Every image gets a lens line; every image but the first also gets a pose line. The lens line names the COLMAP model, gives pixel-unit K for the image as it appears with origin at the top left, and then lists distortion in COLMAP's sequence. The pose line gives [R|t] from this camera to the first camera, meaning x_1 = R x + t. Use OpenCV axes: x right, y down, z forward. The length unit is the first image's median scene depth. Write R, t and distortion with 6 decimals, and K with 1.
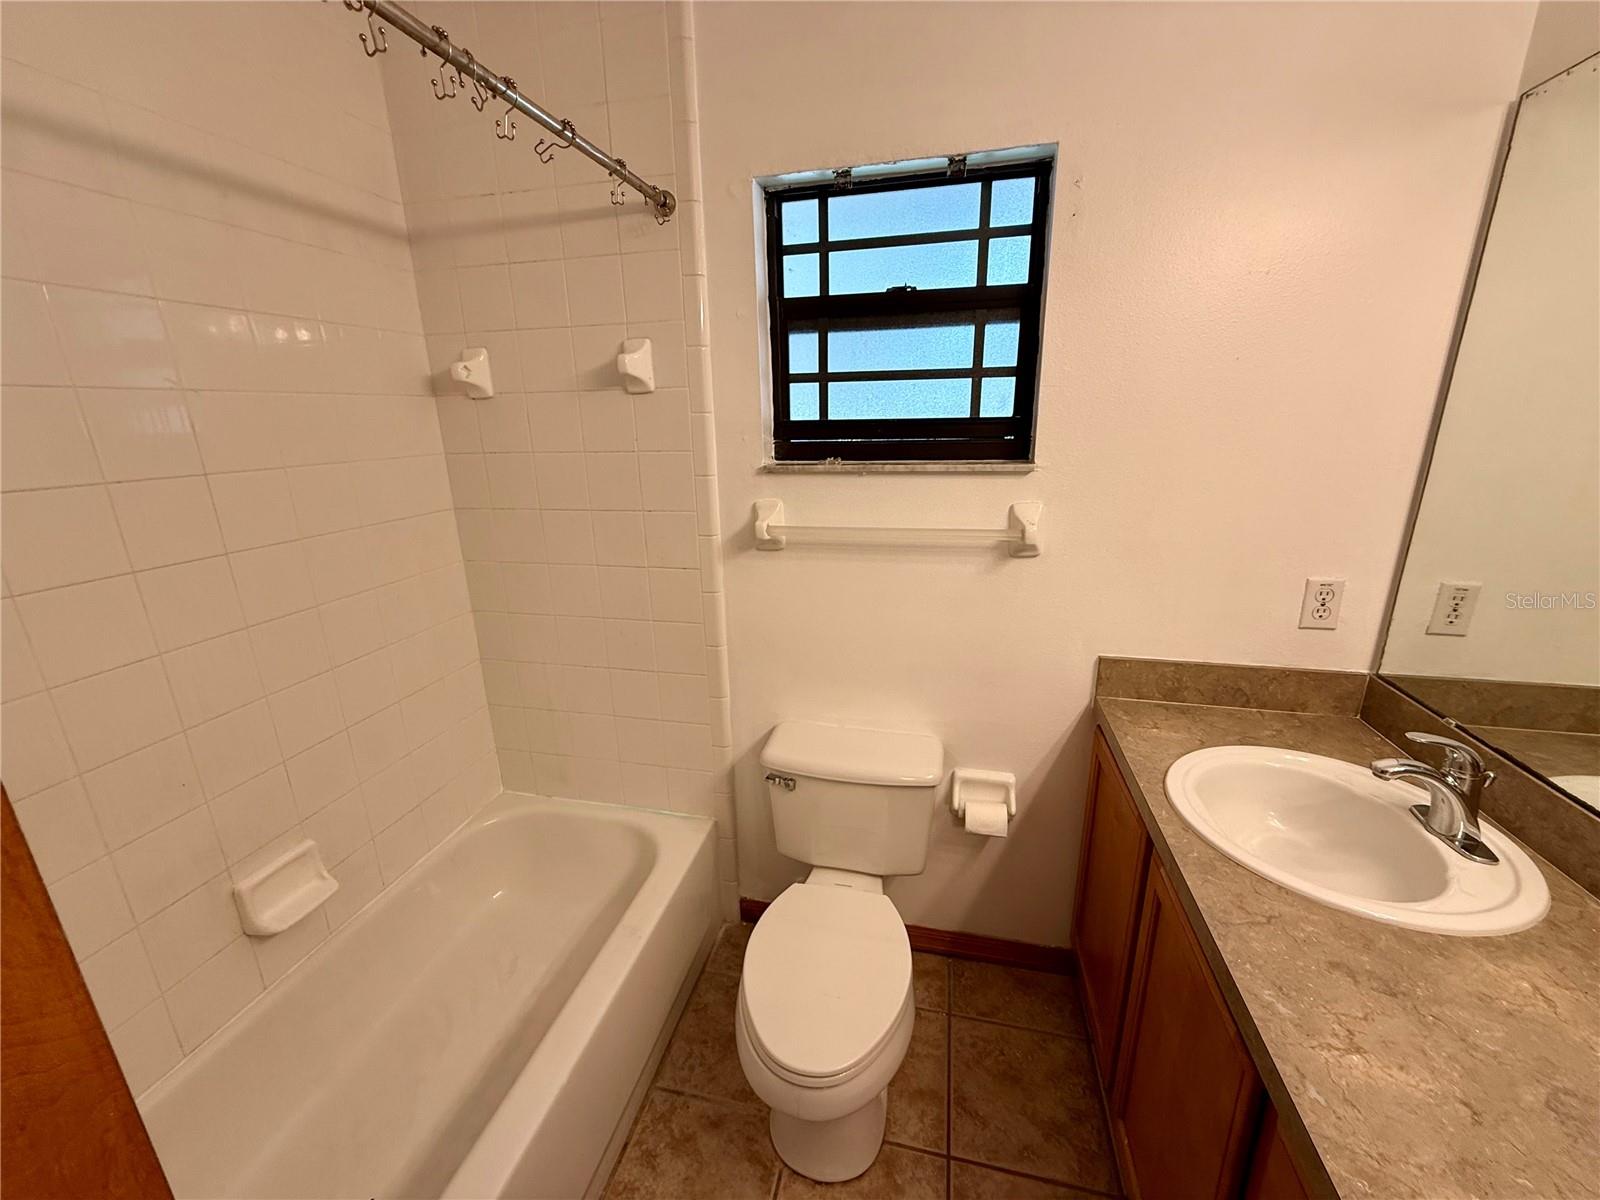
lens RADIAL K [[640.3, 0, 800.4], [0, 640.3, 596.0], [0, 0, 1]] dist [0.001797, -0.000641]
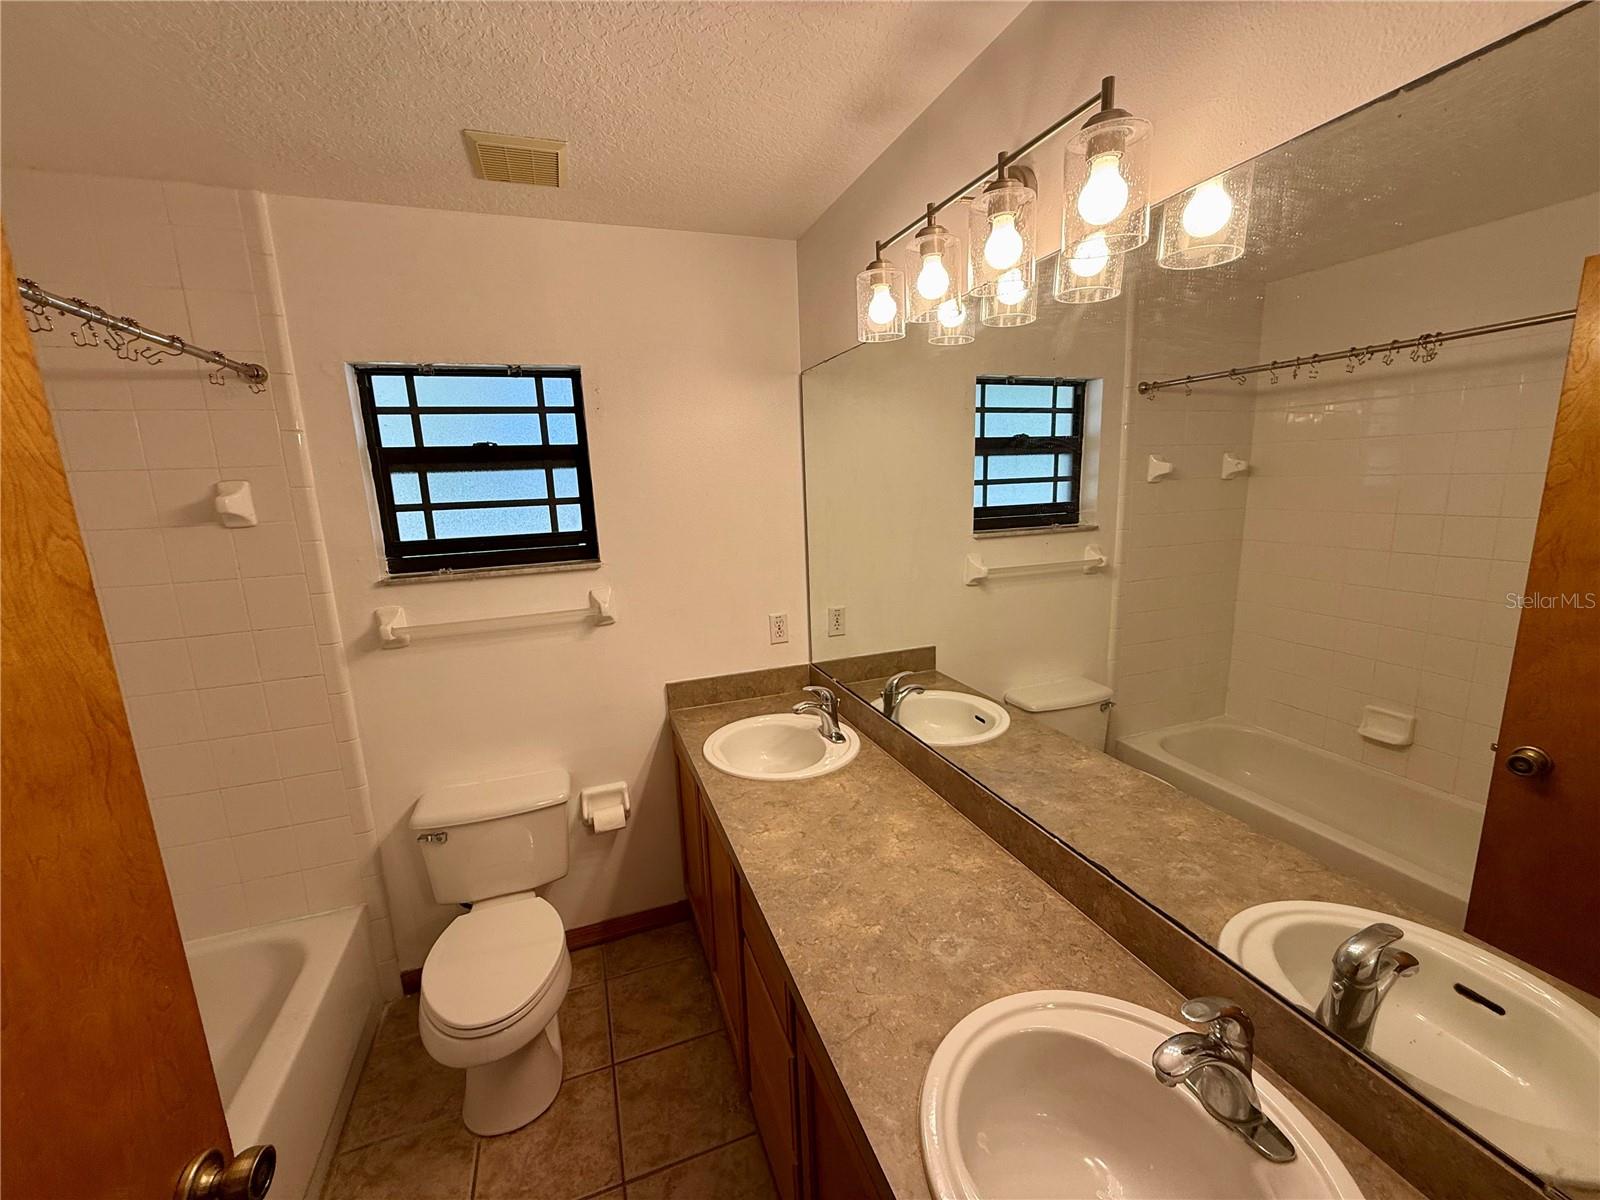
lens RADIAL K [[640.3, 0, 800.9], [0, 640.3, 598.7], [0, 0, 1]] dist [0.001797, -0.000641]
pose [[0.837189, -0.114476, 0.534799, -0.047169], [0.171448, 0.983492, -0.057869, 0.040481], [-0.519346, 0.140137, 0.842995, -0.462084]]
